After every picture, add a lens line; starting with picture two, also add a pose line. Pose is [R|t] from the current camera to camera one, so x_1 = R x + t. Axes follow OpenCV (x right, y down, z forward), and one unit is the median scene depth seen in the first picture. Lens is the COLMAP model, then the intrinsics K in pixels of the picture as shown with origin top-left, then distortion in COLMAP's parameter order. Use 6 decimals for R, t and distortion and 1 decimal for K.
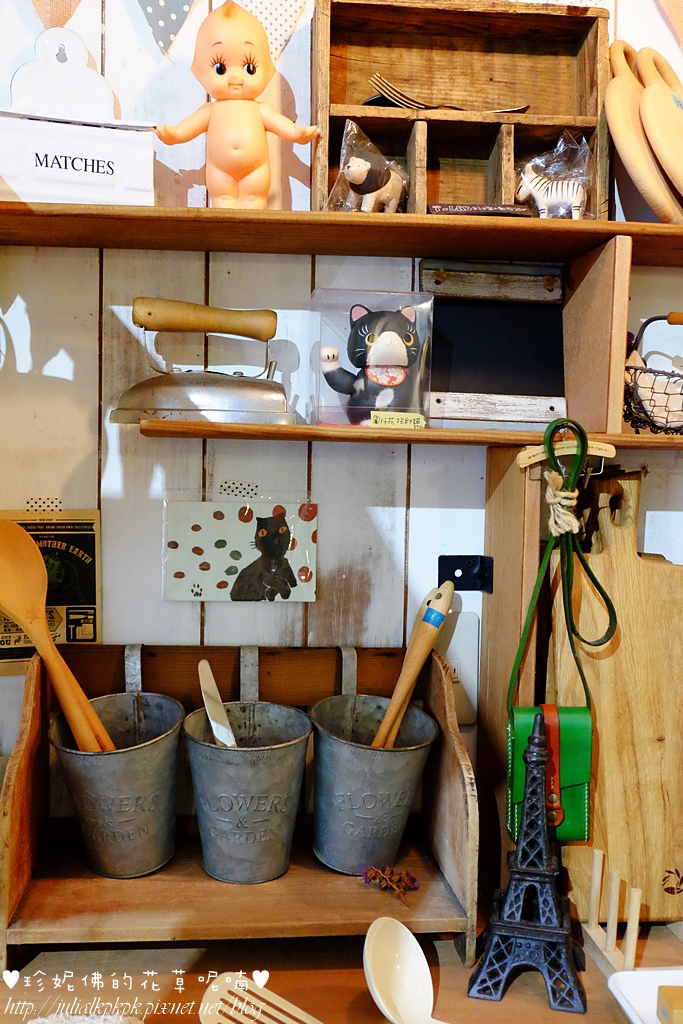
lens RADIAL K [[975.0, 0, 342.1], [0, 975.0, 511.2], [0, 0, 1]] dist [-0.003067, 0.000000]
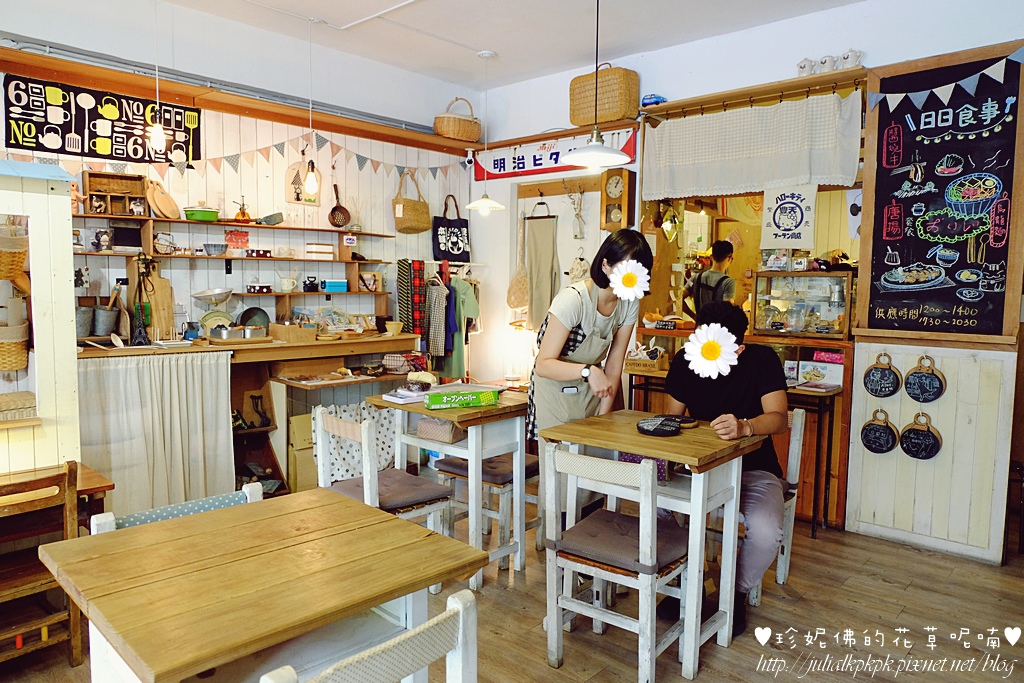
lens RADIAL K [[692.6, 0, 494.6], [0, 692.6, 330.8], [0, 0, 1]] dist [0.002666, 0.011494]
pose [[0.781375, -0.058681, 0.621297, -0.660667], [0.030264, 0.997961, 0.056194, 0.186769], [-0.623328, -0.025106, 0.781558, -3.245095]]
